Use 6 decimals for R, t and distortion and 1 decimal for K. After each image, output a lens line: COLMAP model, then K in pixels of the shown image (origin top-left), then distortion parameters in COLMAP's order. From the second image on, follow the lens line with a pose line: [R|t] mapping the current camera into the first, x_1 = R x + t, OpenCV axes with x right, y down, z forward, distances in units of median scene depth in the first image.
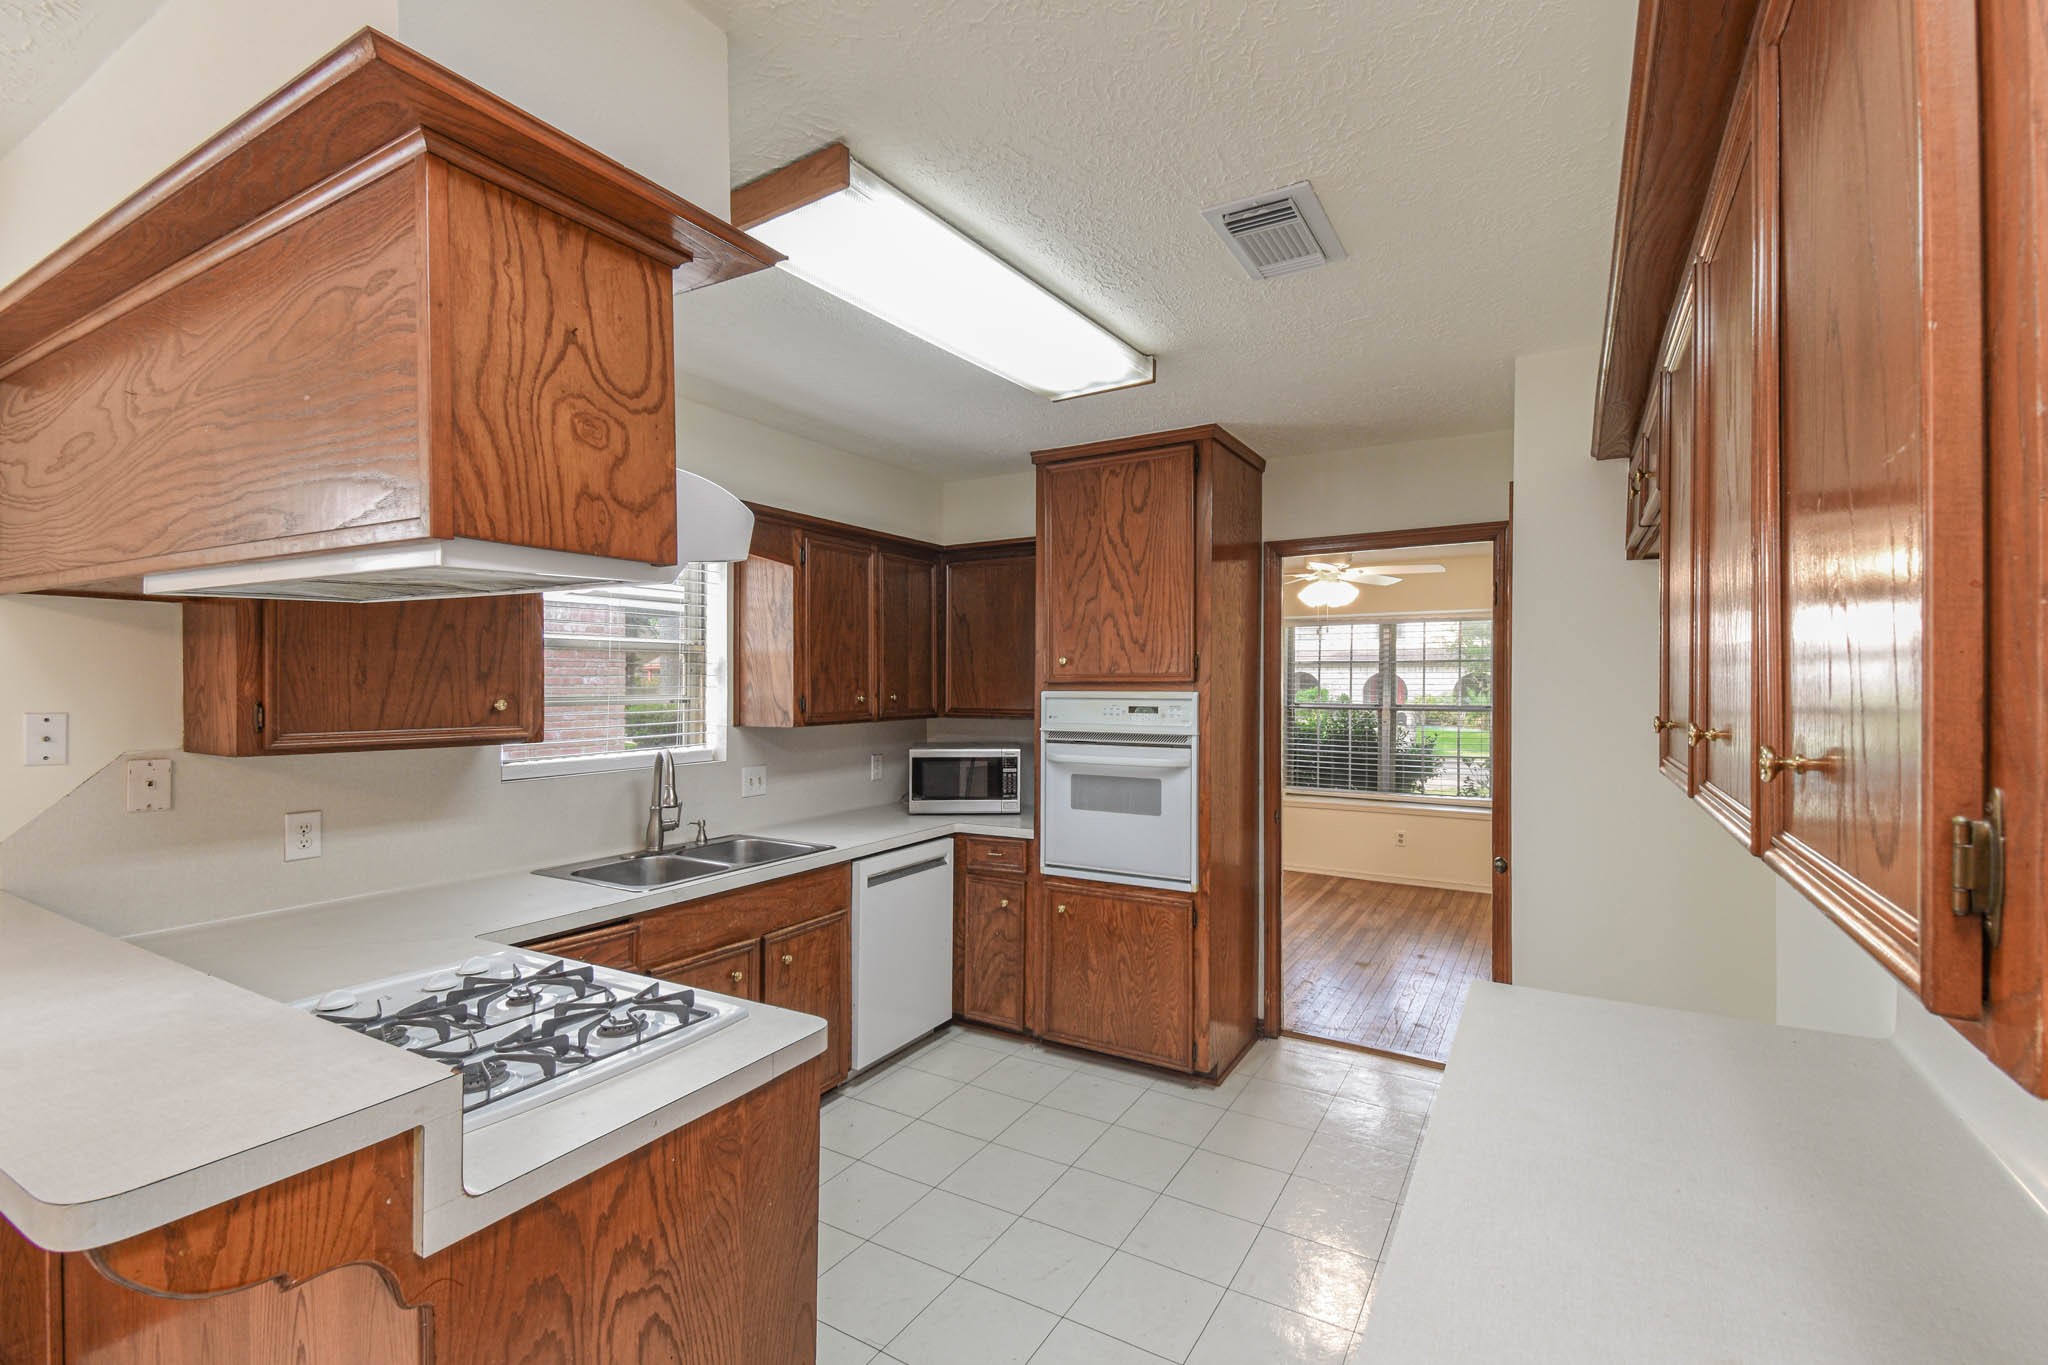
lens RADIAL K [[917.7, 0, 1025.6], [0, 917.7, 690.9], [0, 0, 1]] dist [0.029672, -0.011291]
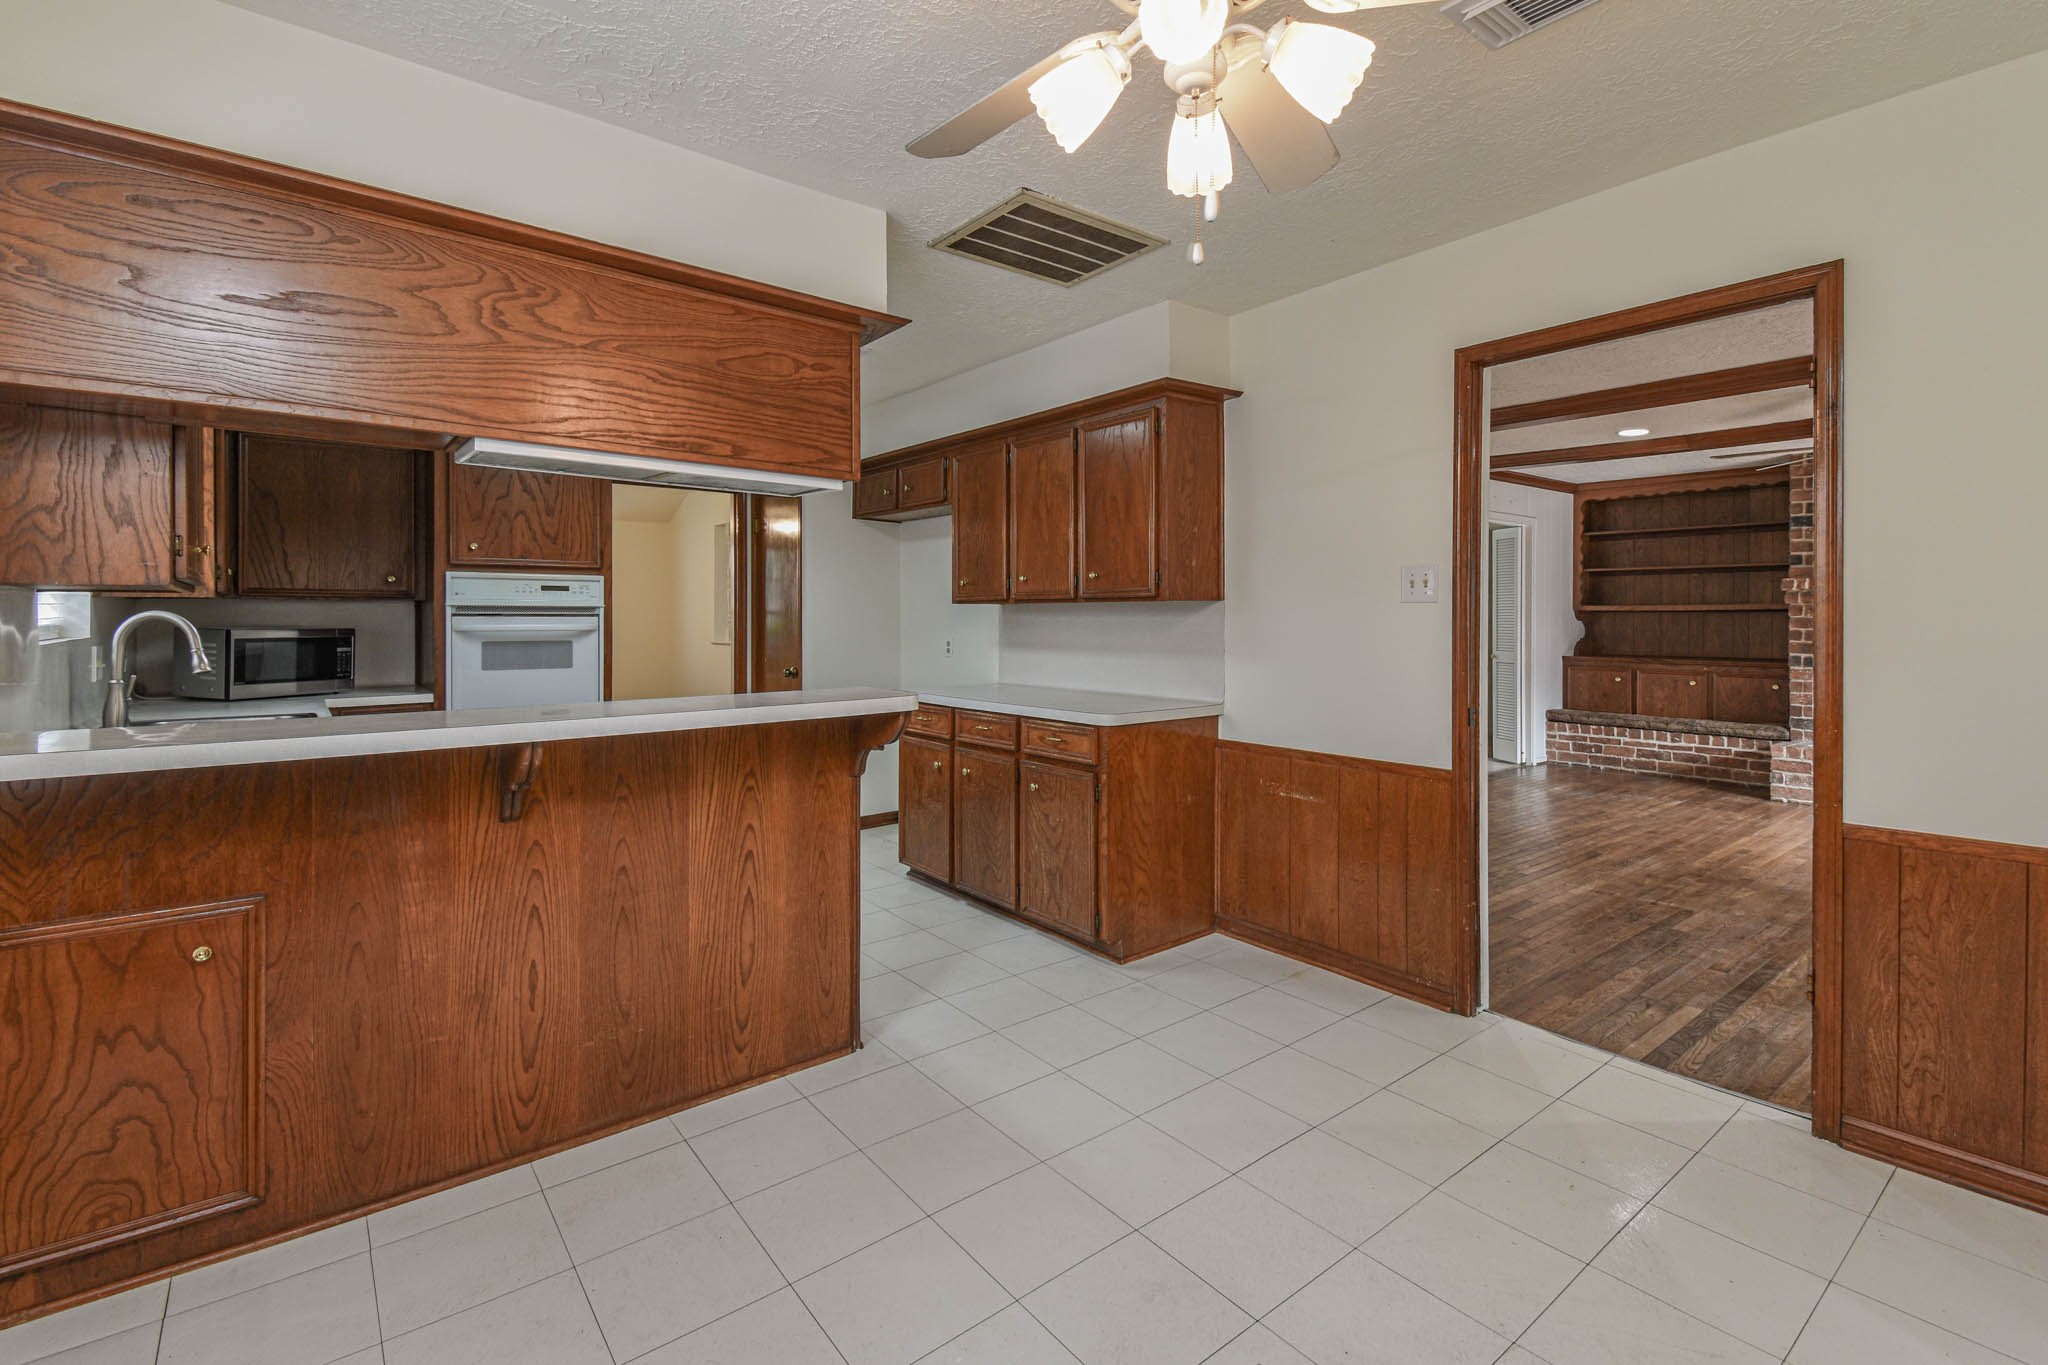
lens RADIAL K [[917.7, 0, 1043.2], [0, 917.7, 620.5], [0, 0, 1]] dist [0.029672, -0.011291]
pose [[0.355036, -0.005368, 0.934837, -0.837779], [0.002901, 0.999985, 0.004640, 0.061173], [-0.934848, 0.001065, 0.355046, -0.111342]]
